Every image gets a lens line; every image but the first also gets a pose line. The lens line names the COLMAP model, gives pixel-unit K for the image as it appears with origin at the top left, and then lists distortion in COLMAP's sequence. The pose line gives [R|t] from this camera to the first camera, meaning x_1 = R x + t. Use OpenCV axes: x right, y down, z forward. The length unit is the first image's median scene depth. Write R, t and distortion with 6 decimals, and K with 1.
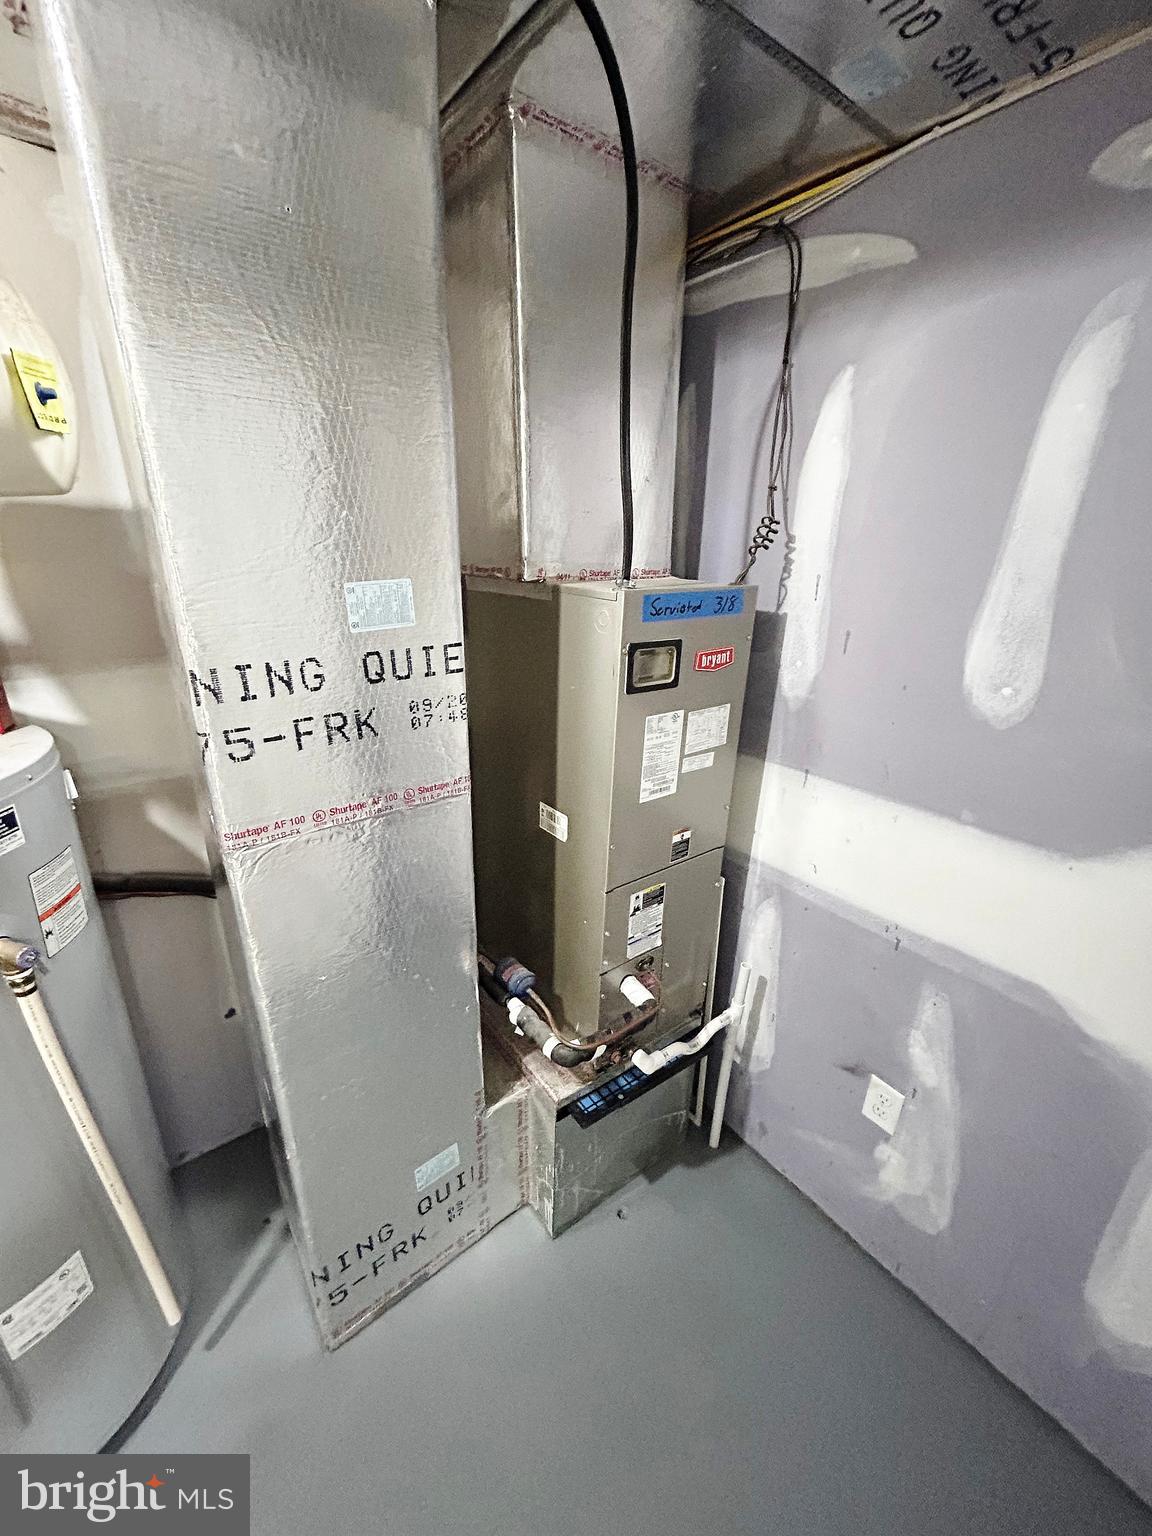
lens RADIAL K [[611.4, 0, 576.0], [0, 611.4, 768.0], [0, 0, 1]] dist [0.000104, 0.000143]
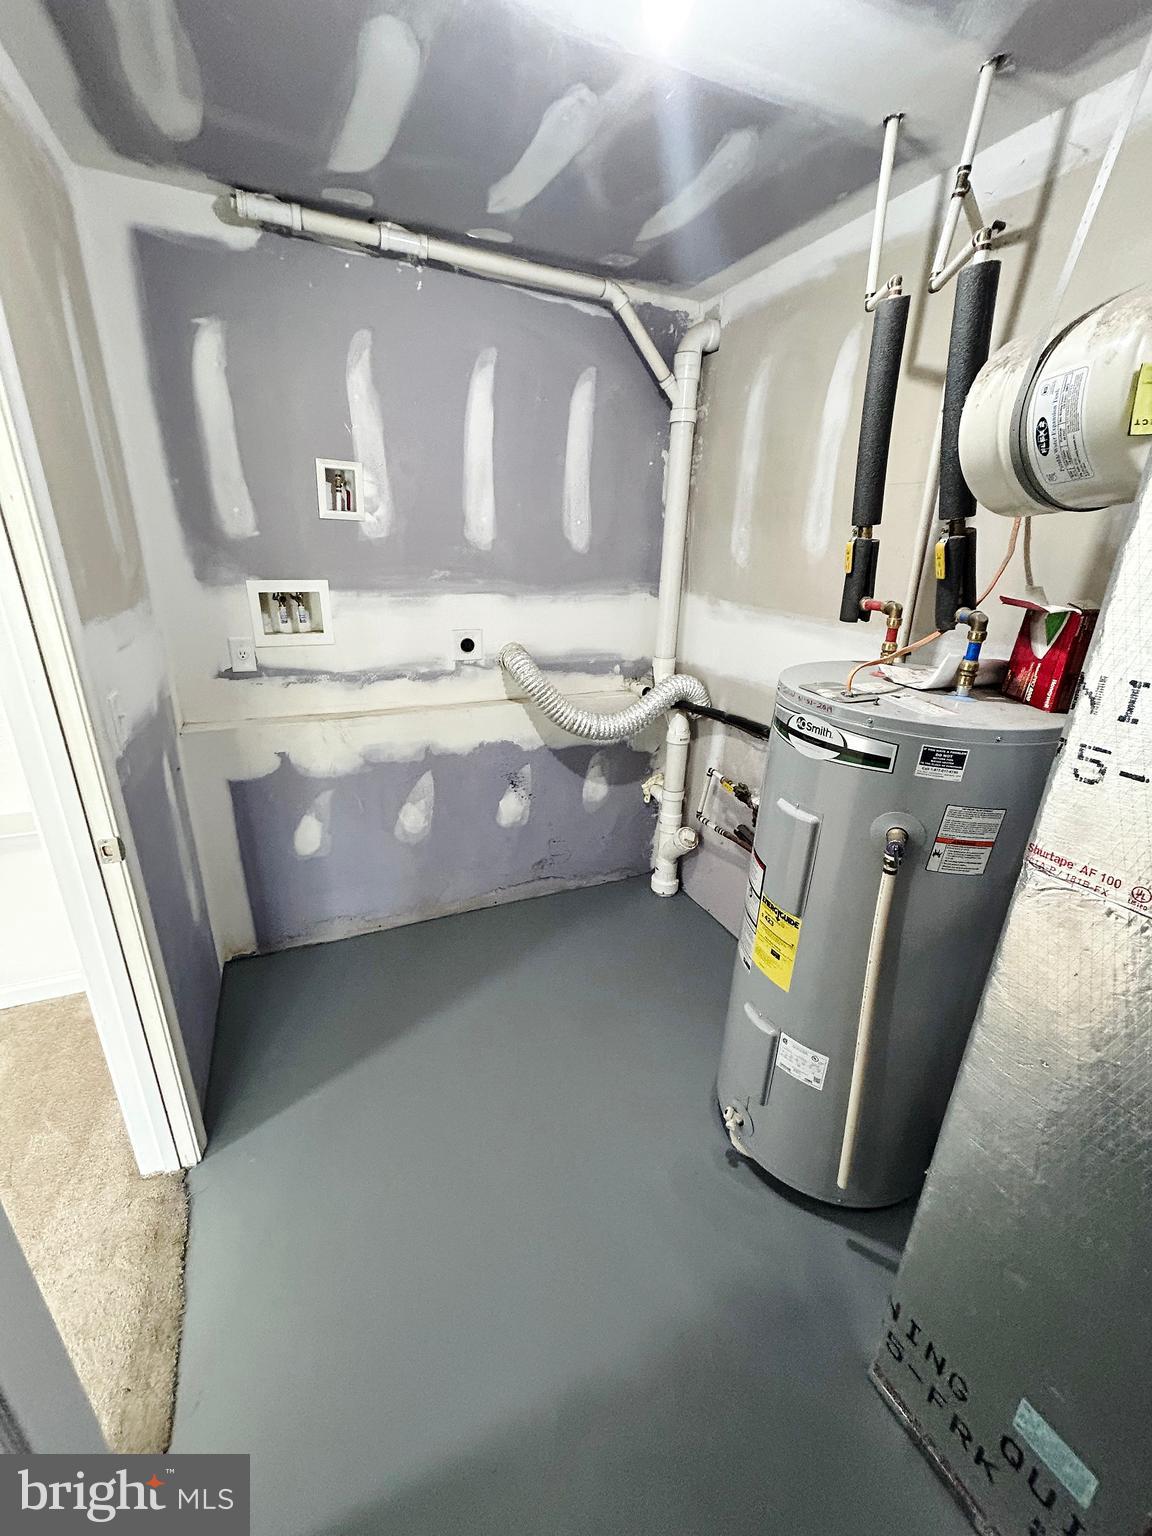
lens RADIAL K [[611.4, 0, 576.0], [0, 611.4, 768.0], [0, 0, 1]] dist [0.000104, 0.000143]
pose [[-0.234535, 0.322748, -0.916966, 0.431404], [-0.363008, 0.845963, 0.390604, -0.106254], [0.901786, 0.424476, -0.081248, 0.382326]]
